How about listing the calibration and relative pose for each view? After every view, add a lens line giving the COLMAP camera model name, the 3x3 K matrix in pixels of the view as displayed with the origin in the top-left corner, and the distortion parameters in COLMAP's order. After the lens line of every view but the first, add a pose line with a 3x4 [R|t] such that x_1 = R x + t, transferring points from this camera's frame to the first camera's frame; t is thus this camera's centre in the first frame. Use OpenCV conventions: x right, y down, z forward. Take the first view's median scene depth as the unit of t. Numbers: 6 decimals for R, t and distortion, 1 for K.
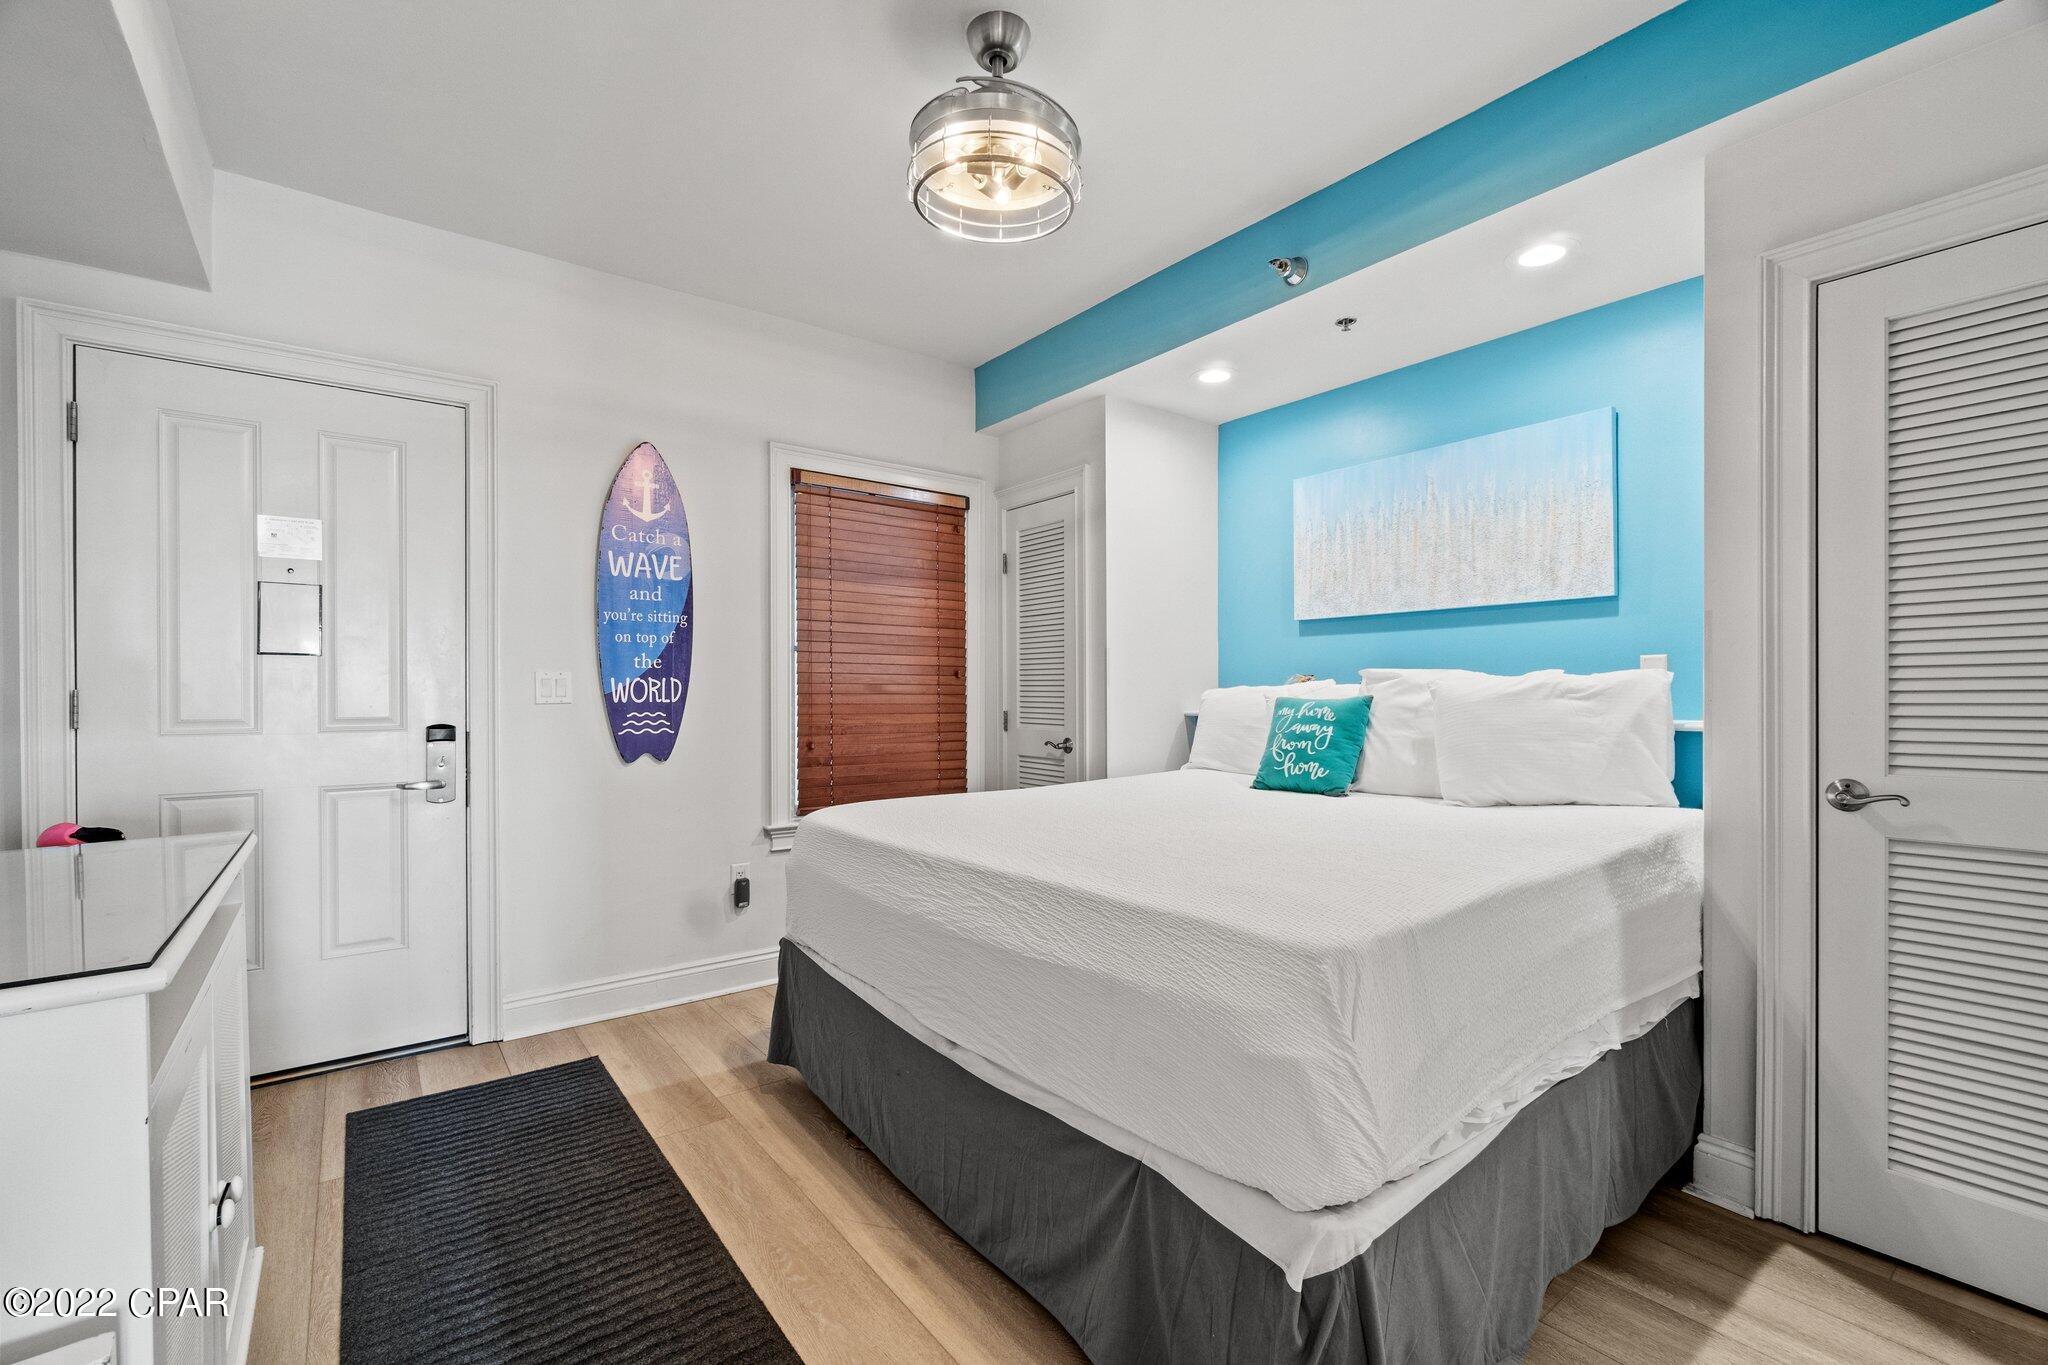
lens RADIAL K [[890.1, 0, 1043.5], [0, 890.1, 689.0], [0, 0, 1]] dist [-0.005122, 0.000517]
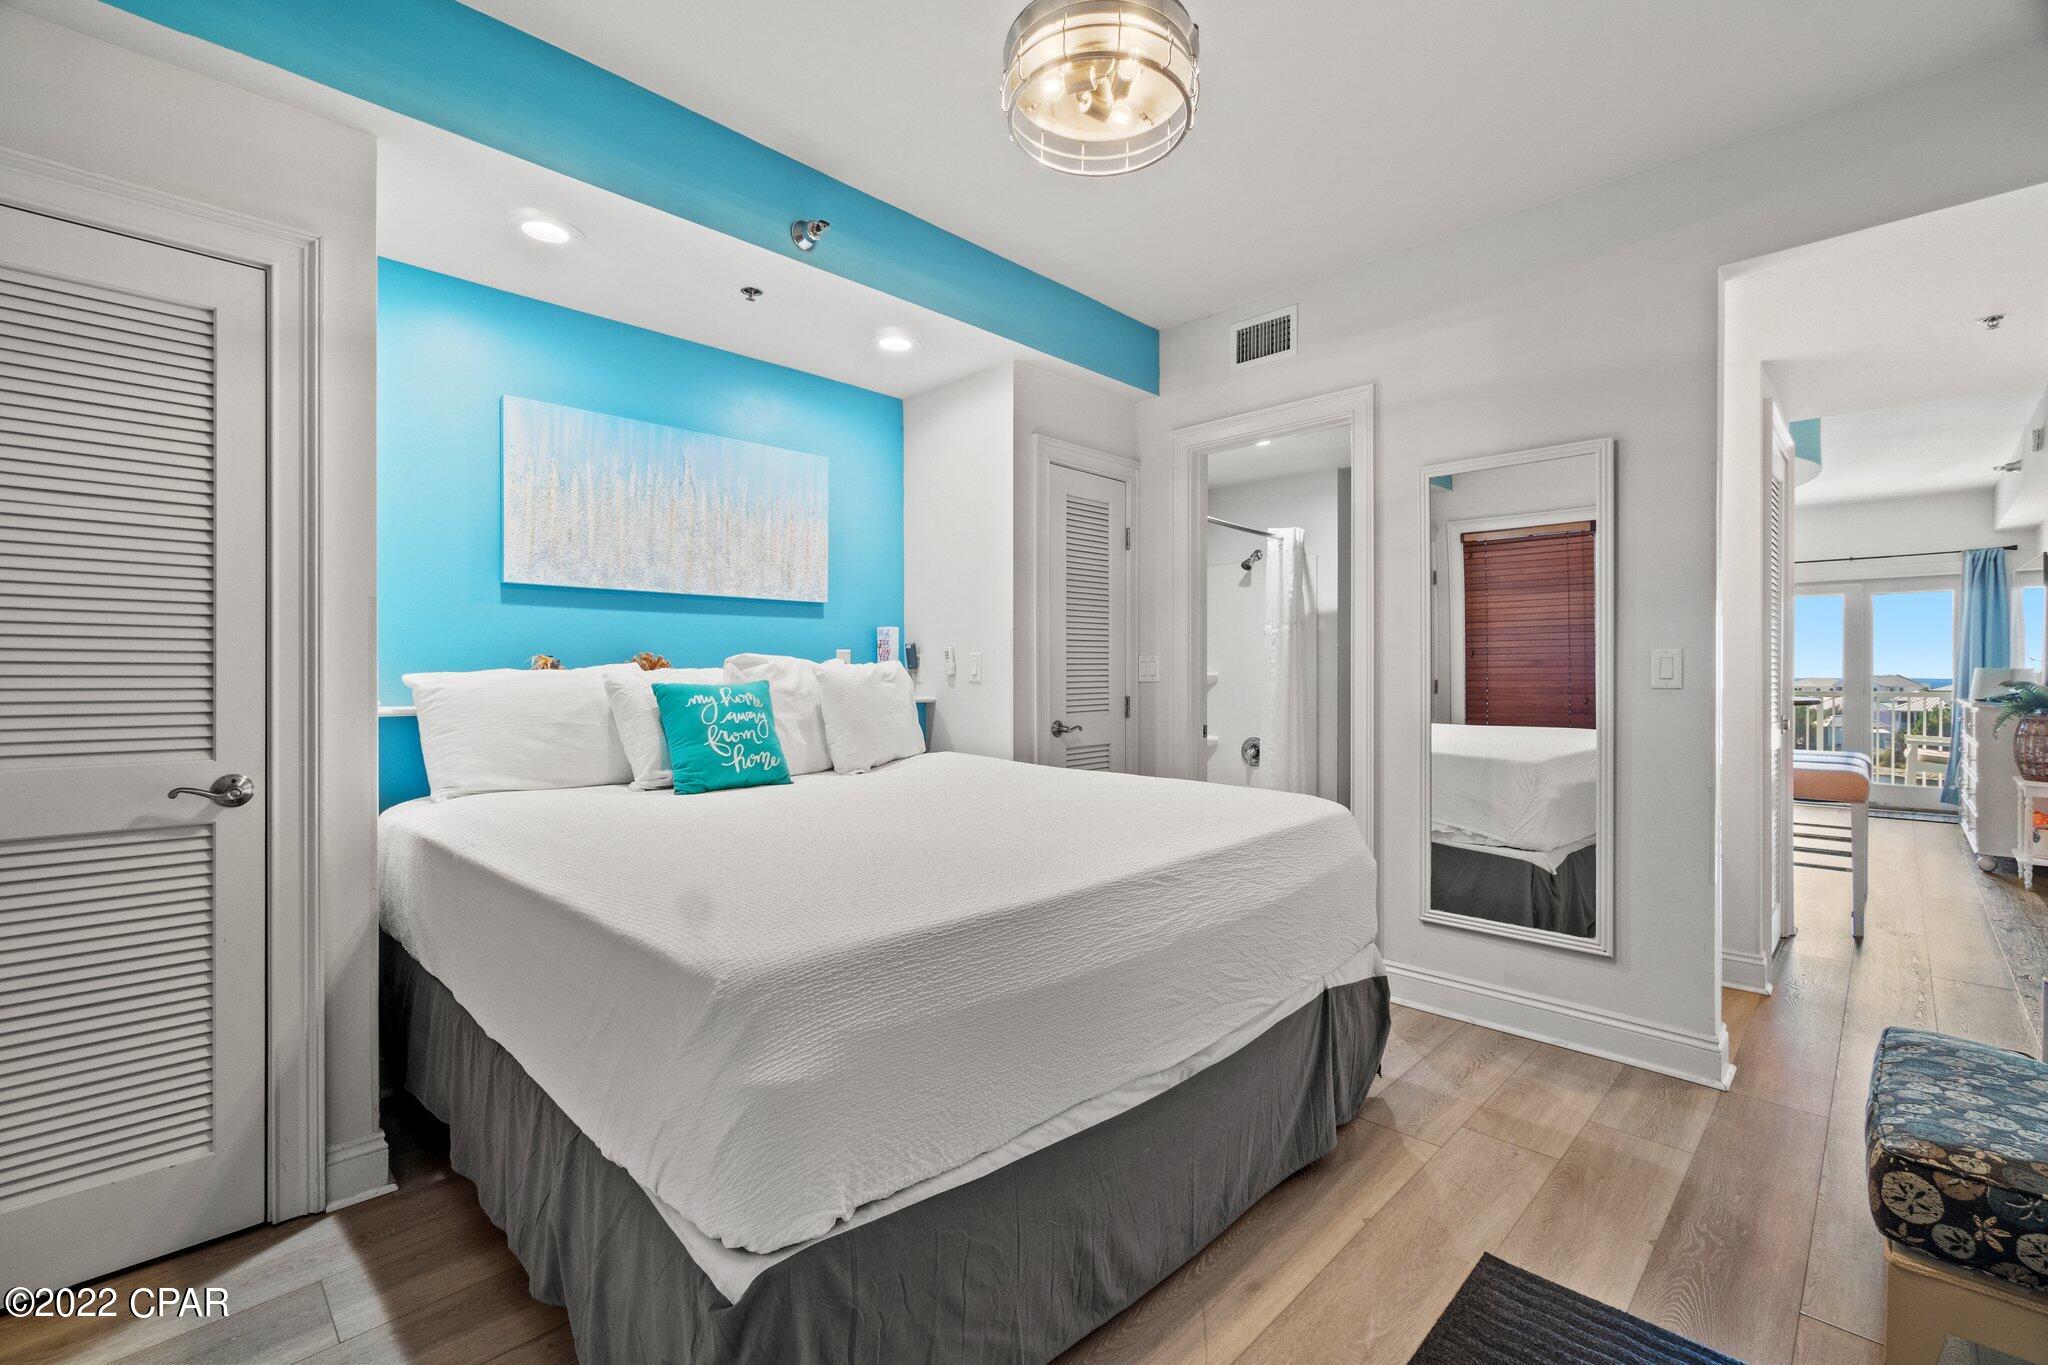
lens RADIAL K [[890.1, 0, 999.2], [0, 890.1, 676.2], [0, 0, 1]] dist [-0.005122, 0.000517]
pose [[-0.124703, 0.000595, 0.992194, -0.591493], [0.000541, 1.000000, -0.000532, 0.002983], [-0.992194, 0.000471, -0.124704, 0.784453]]
